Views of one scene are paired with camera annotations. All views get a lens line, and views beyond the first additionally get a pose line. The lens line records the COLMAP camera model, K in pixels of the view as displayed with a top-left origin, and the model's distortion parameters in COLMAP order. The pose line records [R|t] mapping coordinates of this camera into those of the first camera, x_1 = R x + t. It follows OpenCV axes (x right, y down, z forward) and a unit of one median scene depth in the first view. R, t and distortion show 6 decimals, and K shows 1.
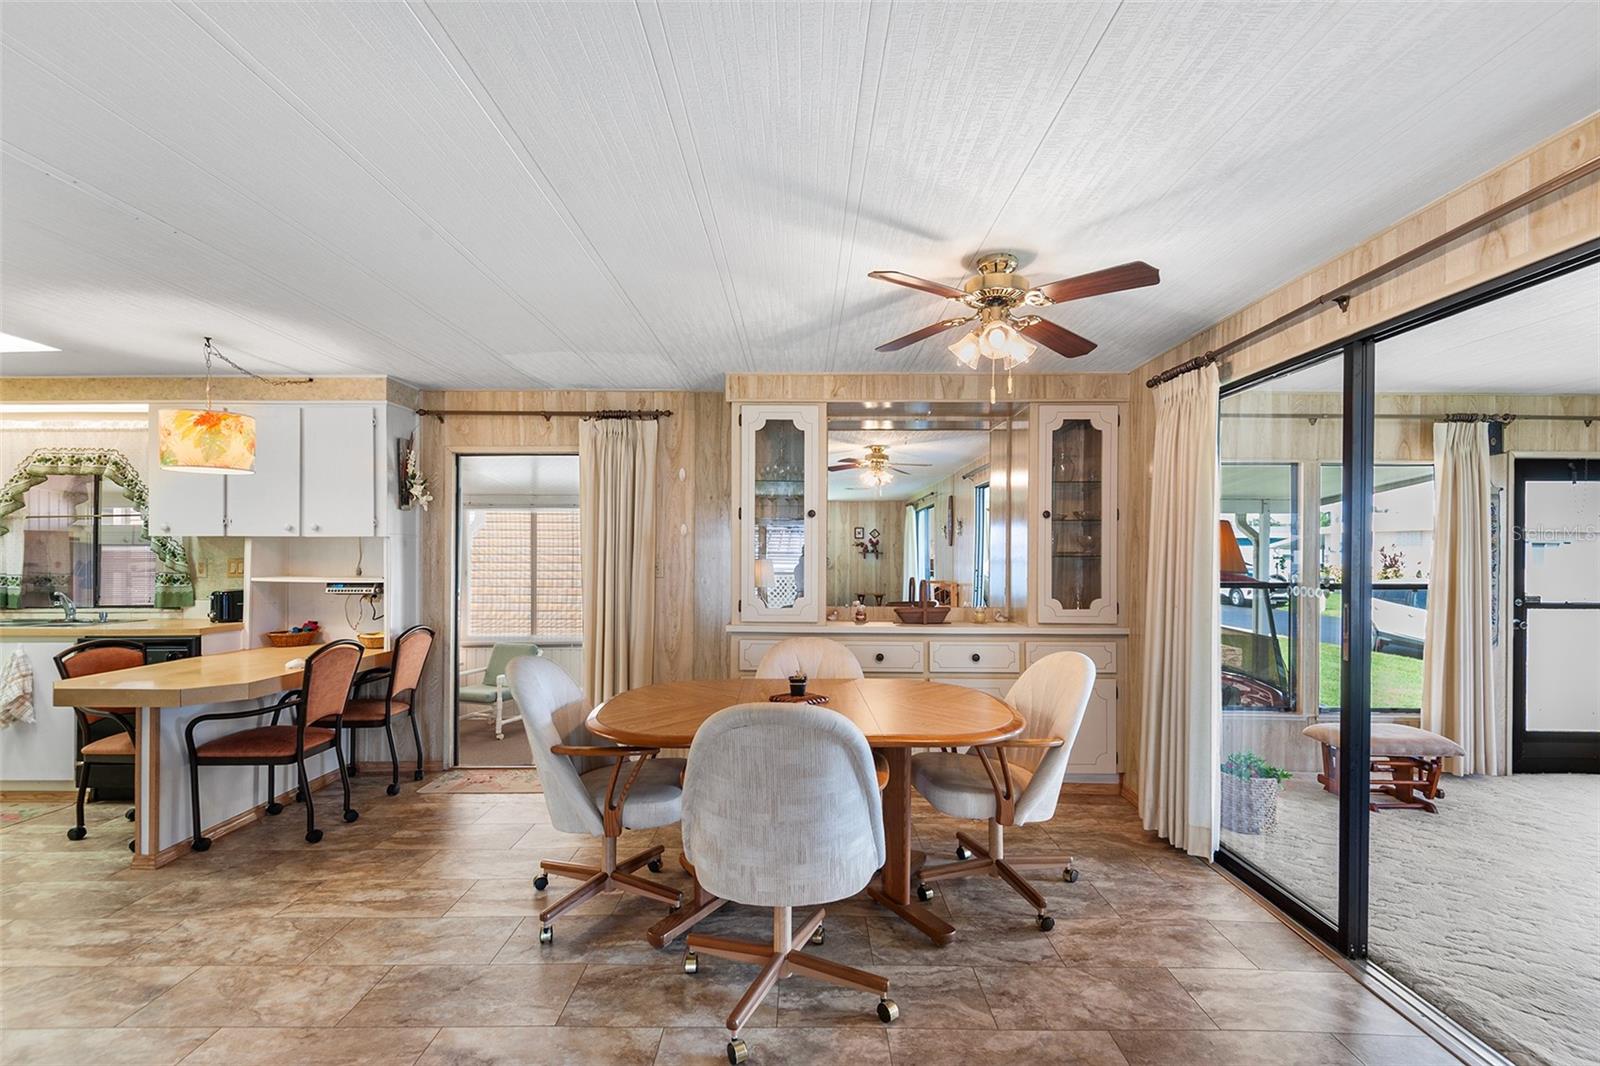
lens RADIAL K [[733.9, 0, 798.1], [0, 733.9, 555.1], [0, 0, 1]] dist [0.030914, -0.019239]
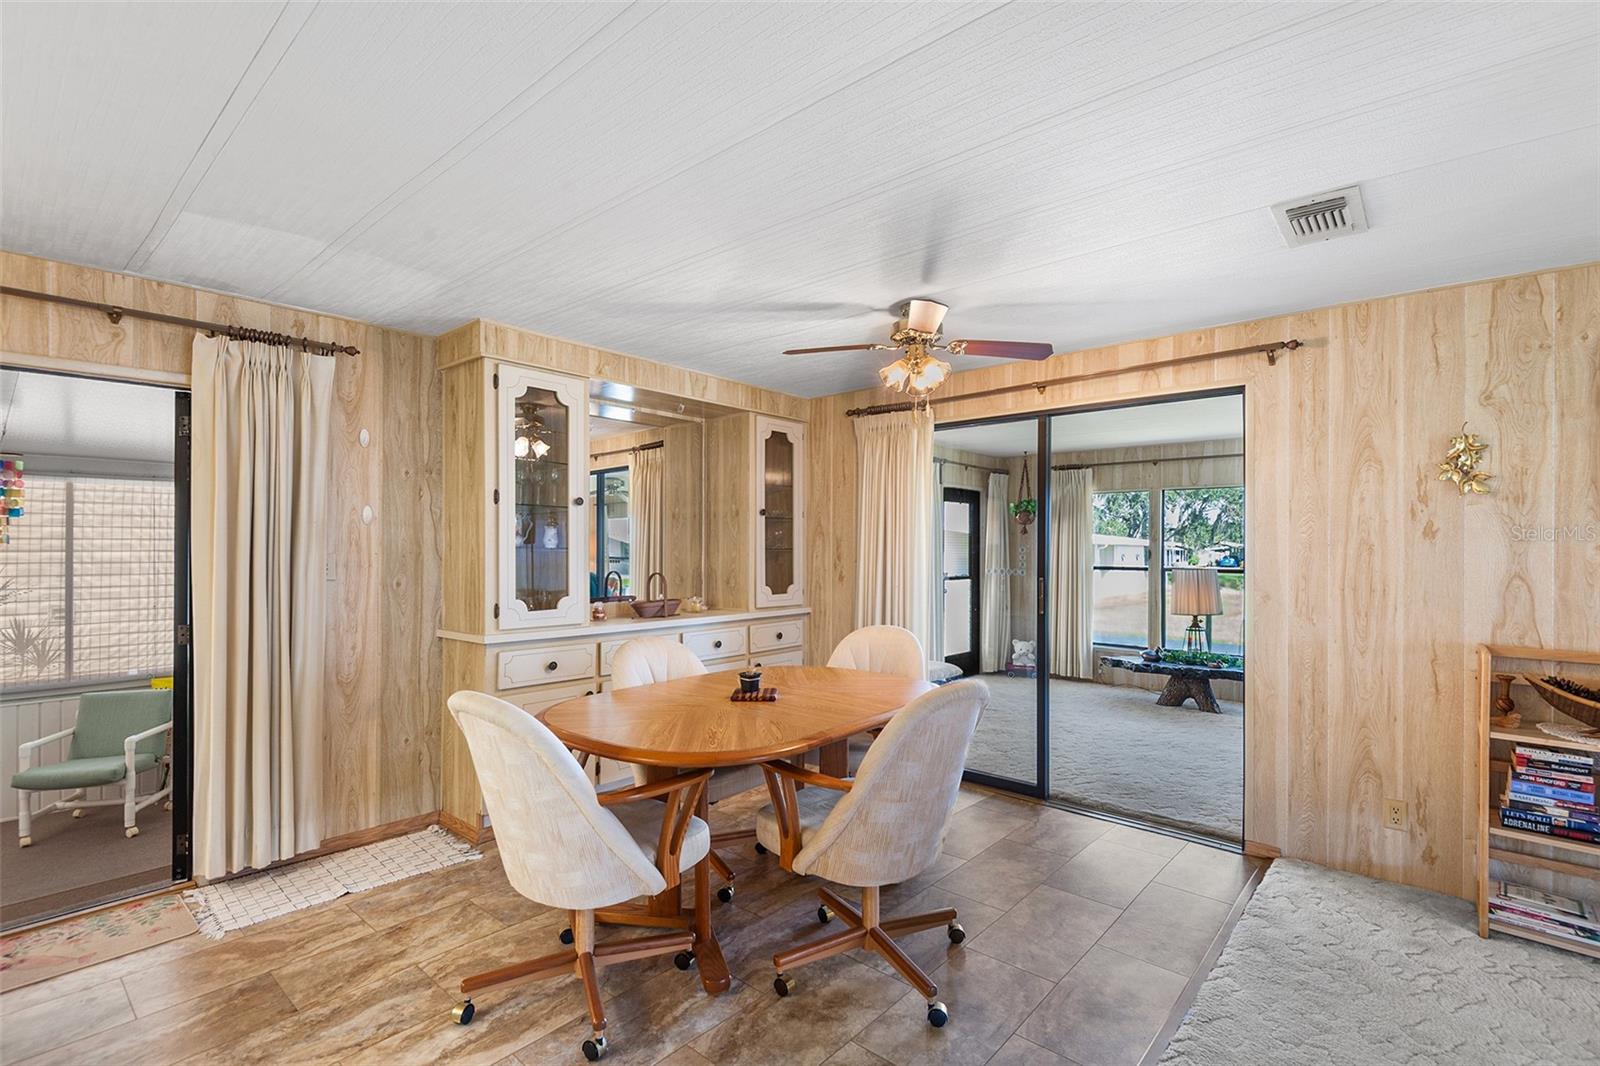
lens RADIAL K [[736.2, 0, 800.6], [0, 736.2, 547.5], [0, 0, 1]] dist [0.032603, -0.020083]
pose [[0.654972, -0.001250, 0.755652, -0.446935], [0.002017, 0.999998, -0.000094, 0.000162], [-0.755650, 0.001586, 0.654973, 0.197457]]
